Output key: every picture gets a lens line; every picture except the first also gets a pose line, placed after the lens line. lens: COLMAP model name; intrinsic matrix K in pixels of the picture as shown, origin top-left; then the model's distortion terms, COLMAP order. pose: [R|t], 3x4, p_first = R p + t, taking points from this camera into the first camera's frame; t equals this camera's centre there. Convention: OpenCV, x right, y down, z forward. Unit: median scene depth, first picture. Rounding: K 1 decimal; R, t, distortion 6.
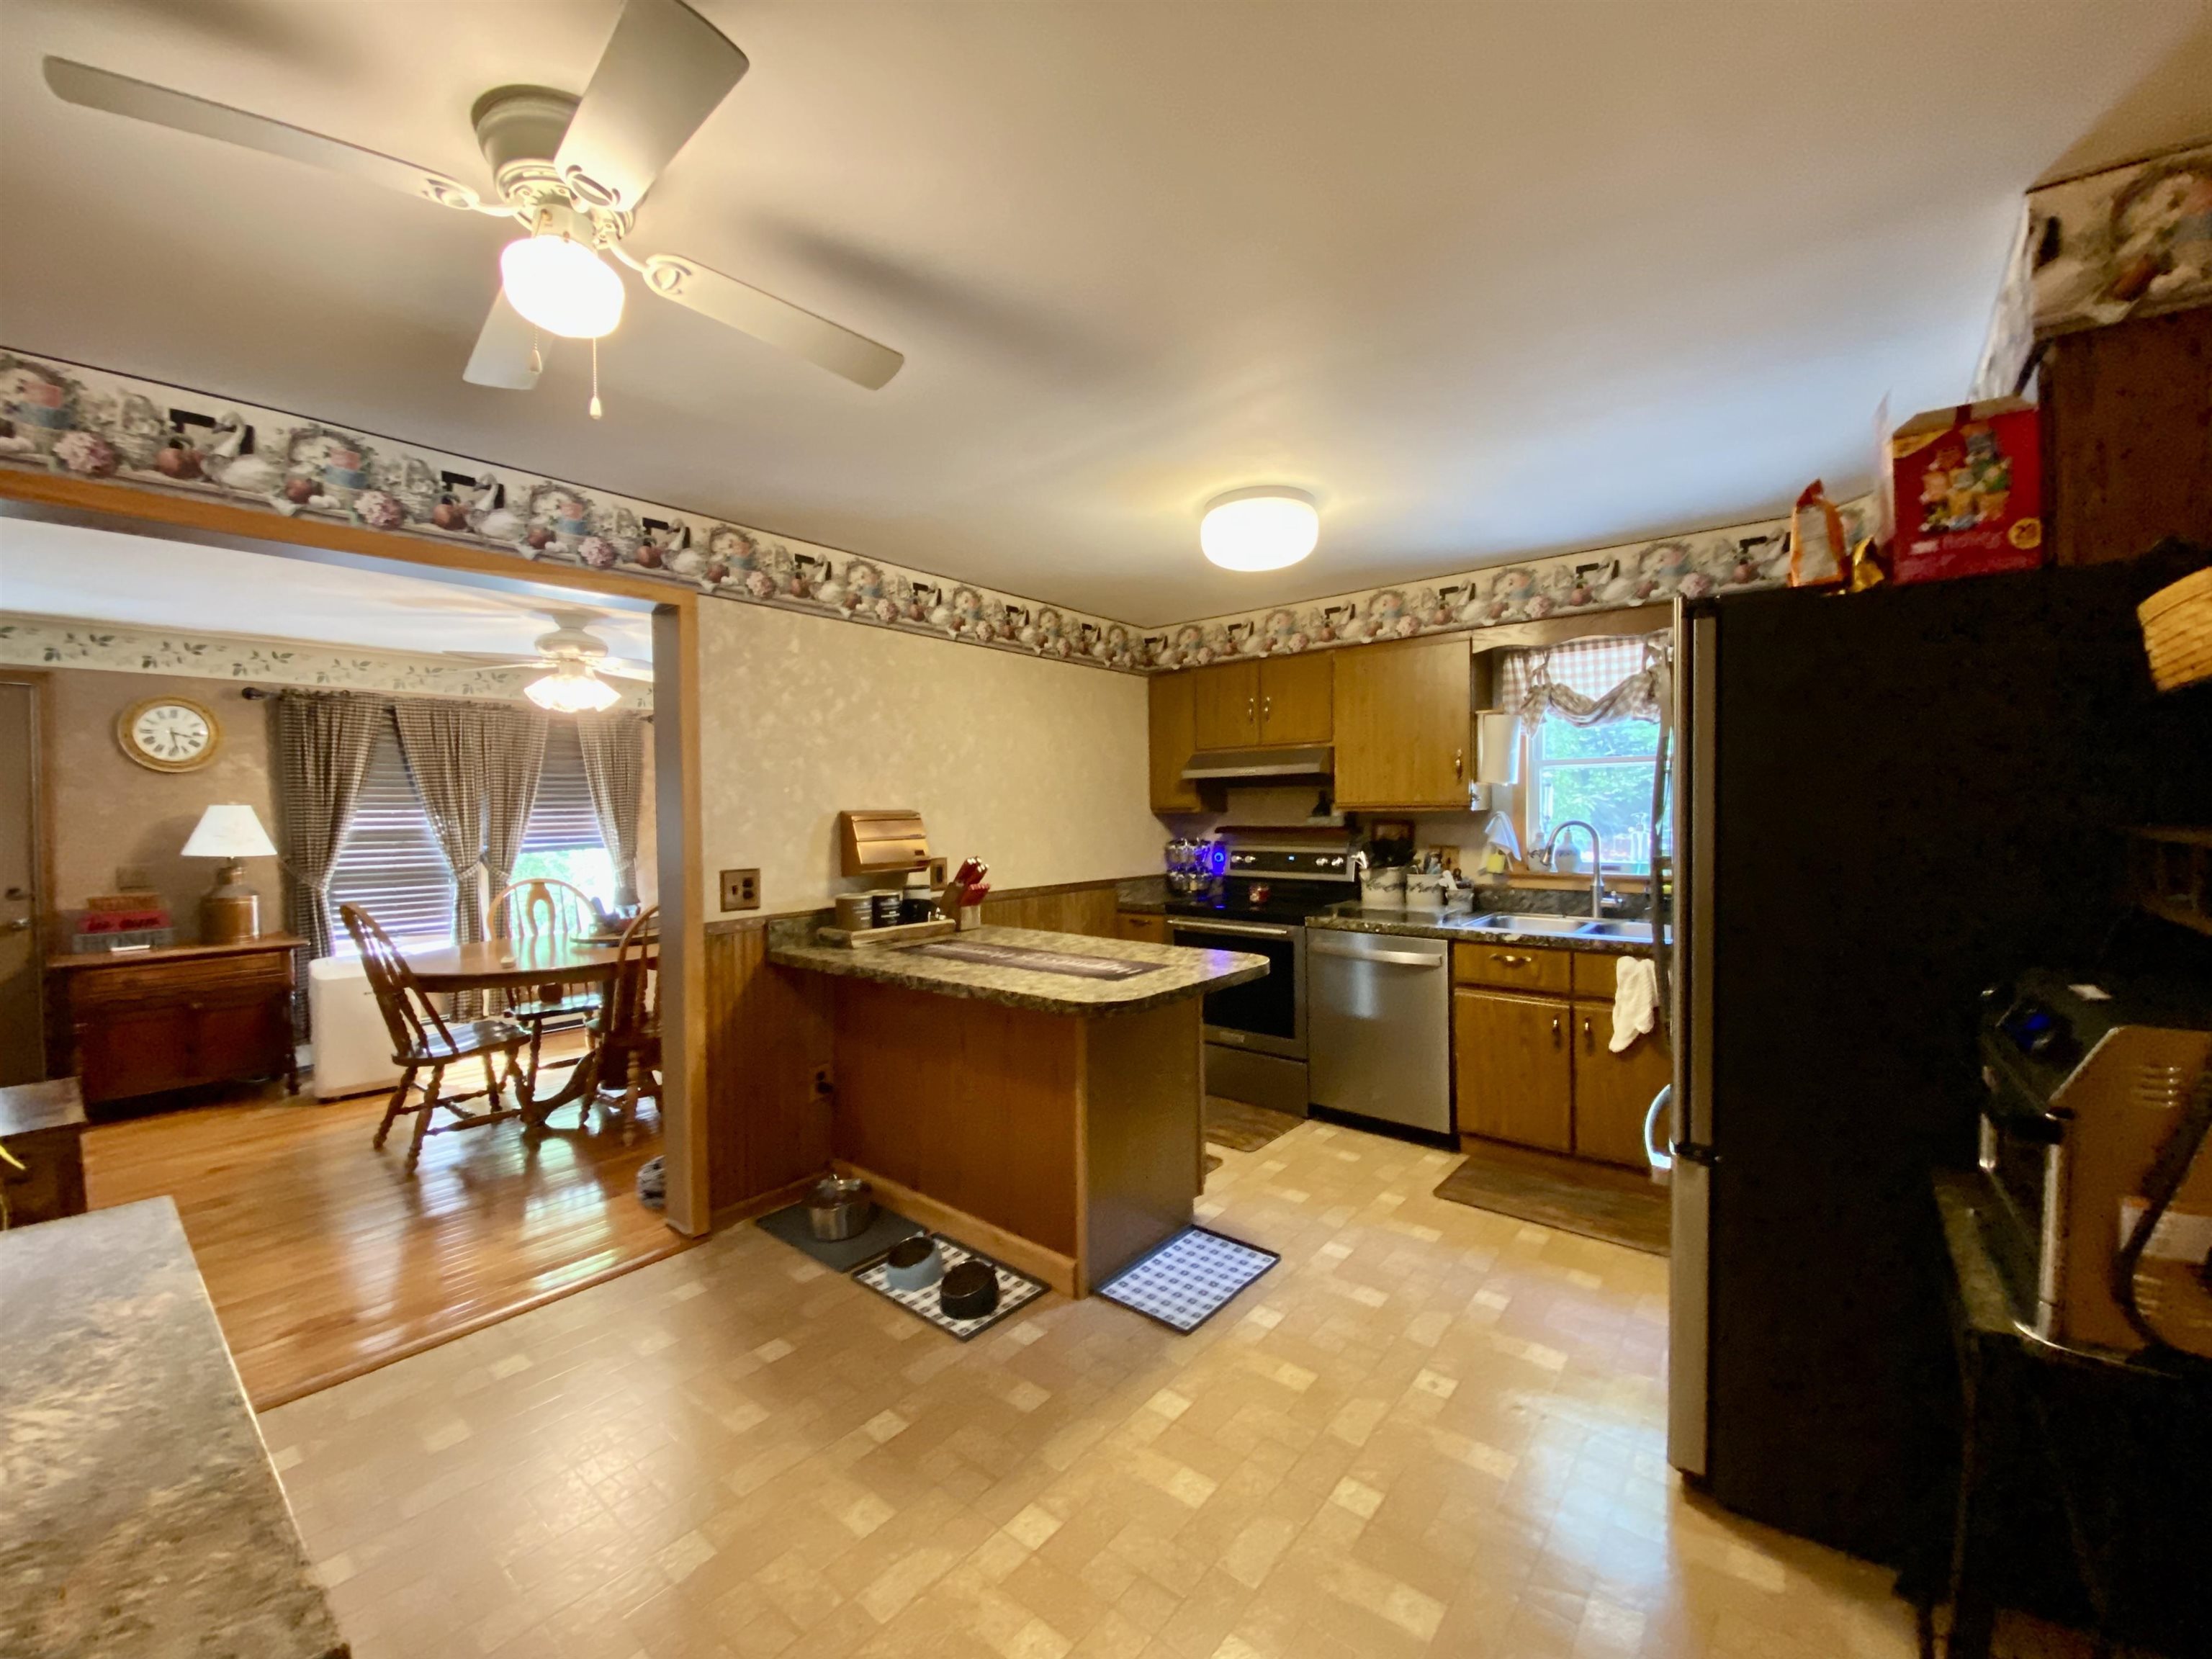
lens RADIAL K [[891.8, 0, 1098.7], [0, 891.8, 819.4], [0, 0, 1]] dist [0.000947, -0.012668]
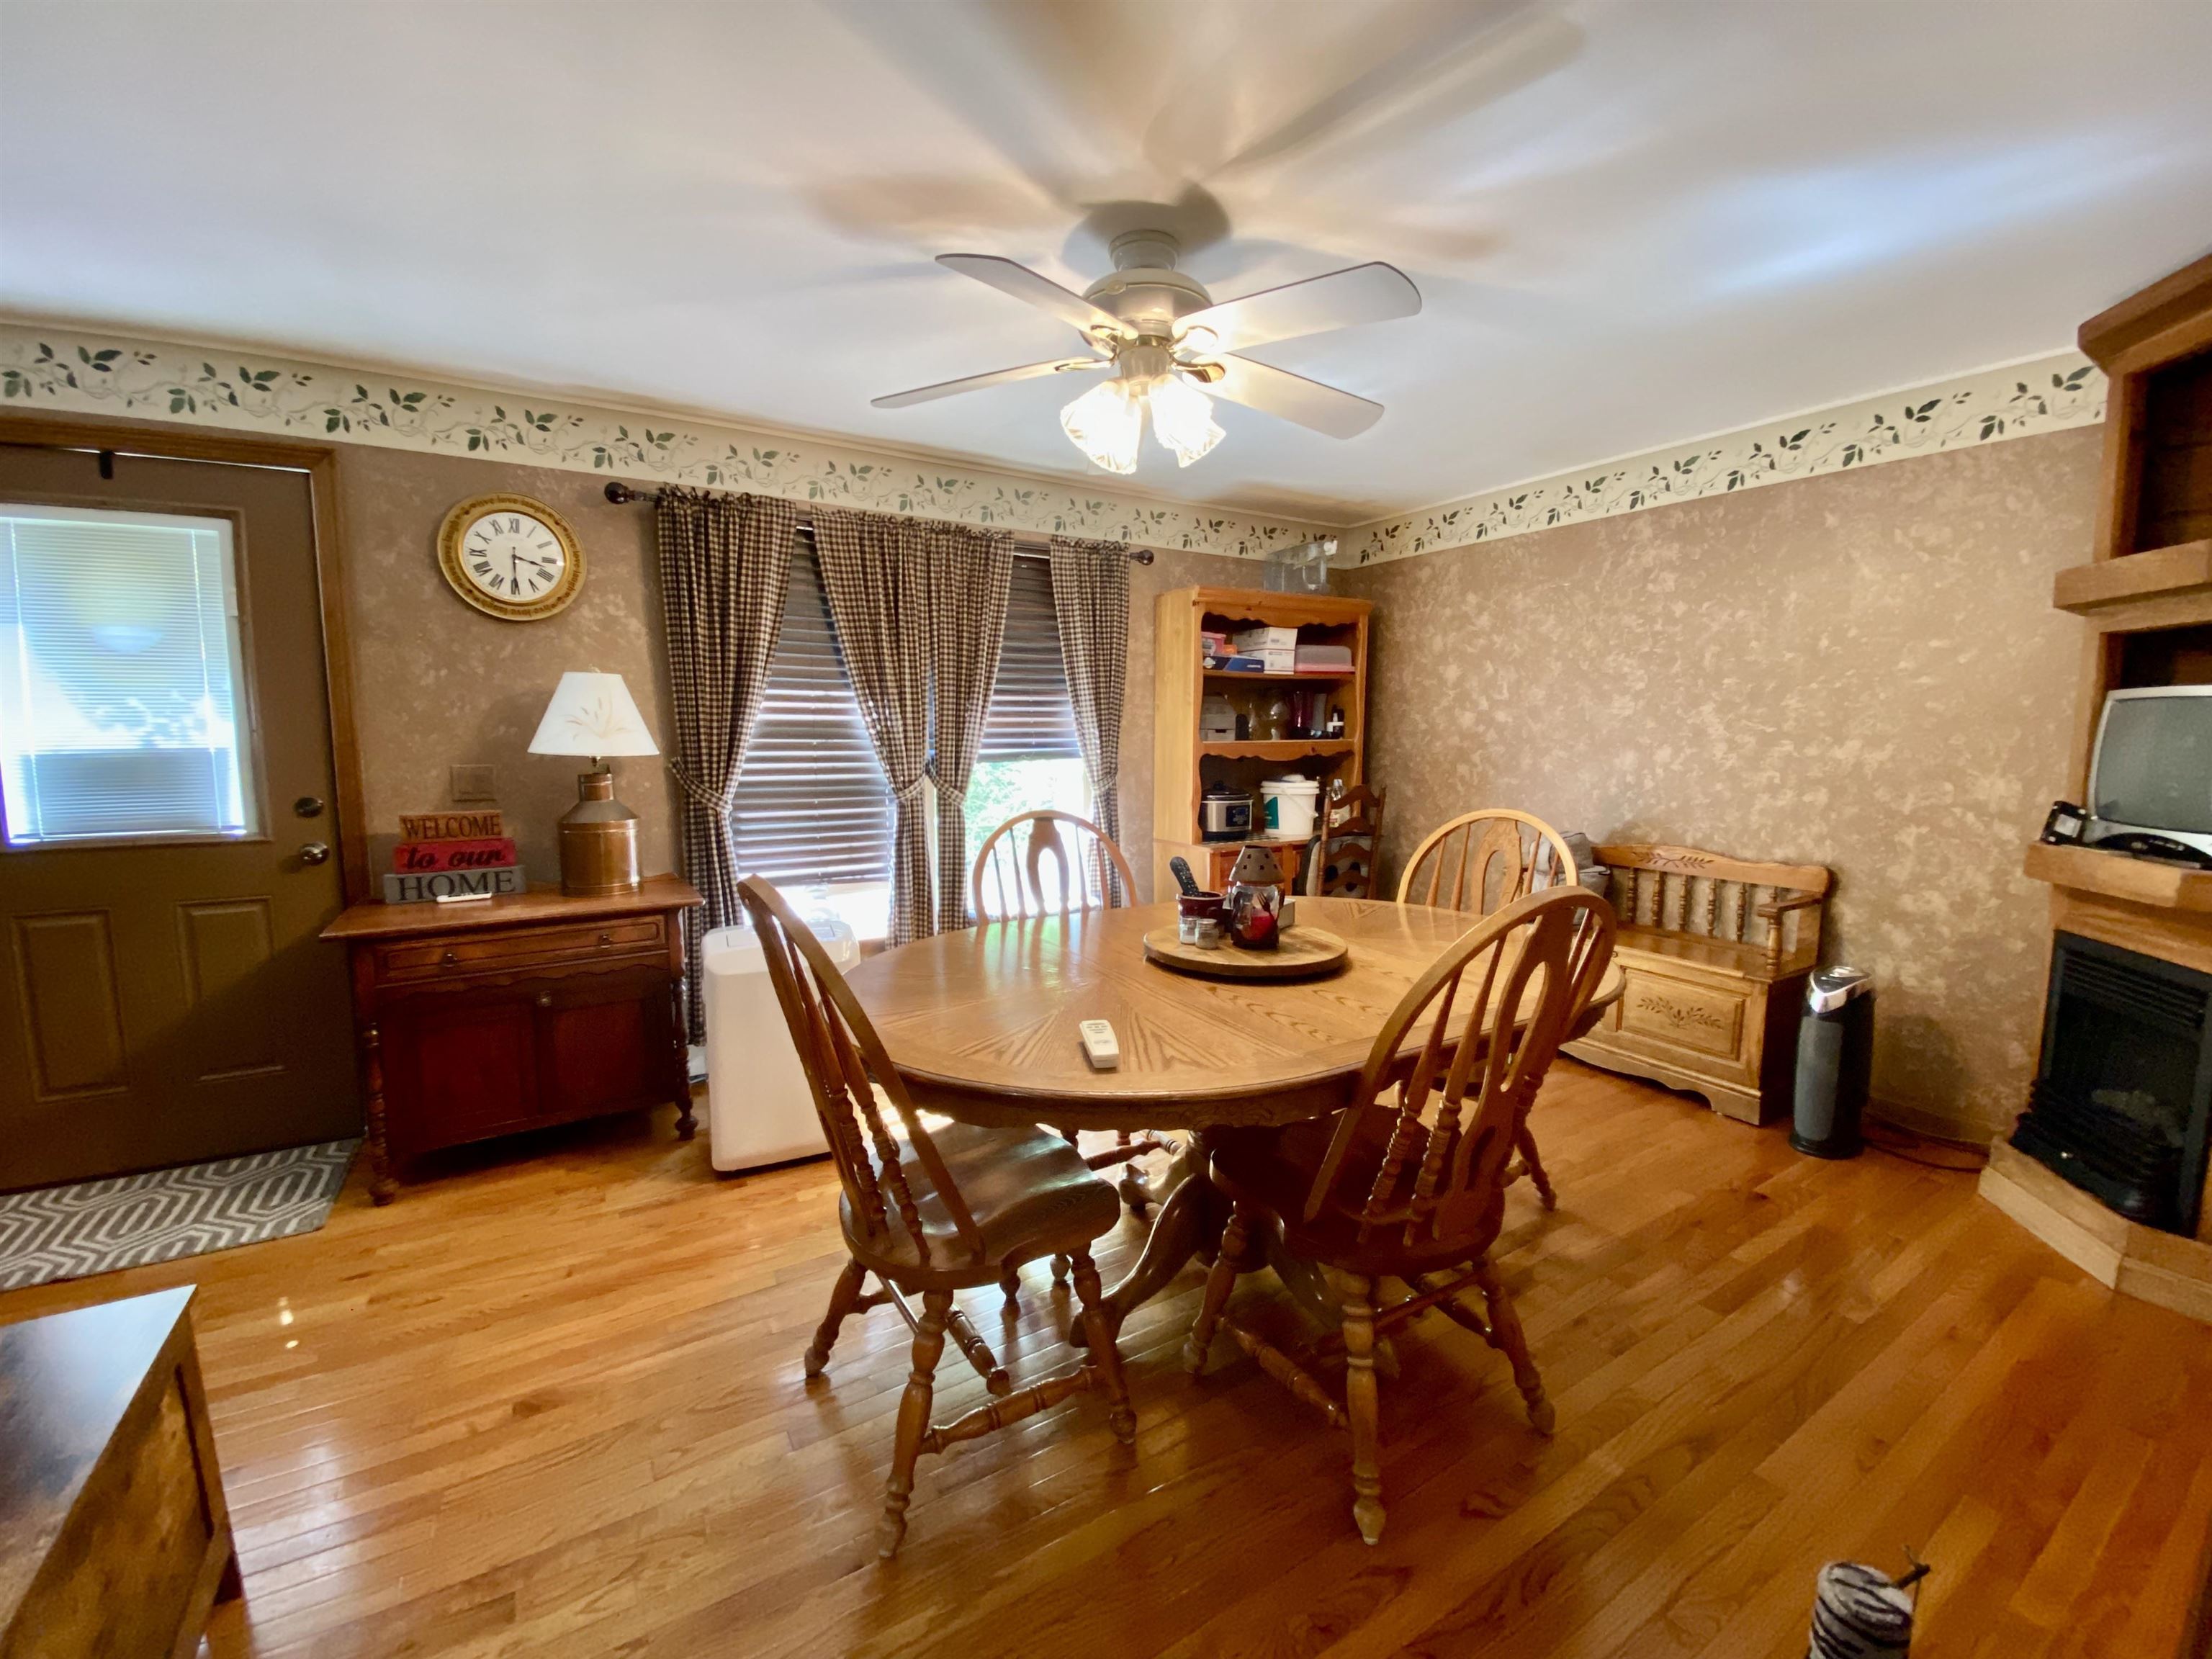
lens RADIAL K [[888.9, 0, 1106.0], [0, 888.9, 829.5], [0, 0, 1]] dist [-0.000425, -0.012263]
pose [[0.943669, 0.051109, -0.326921, -0.433092], [-0.017788, 0.994406, 0.104115, 0.021813], [0.330413, -0.092435, 0.939299, 0.521508]]
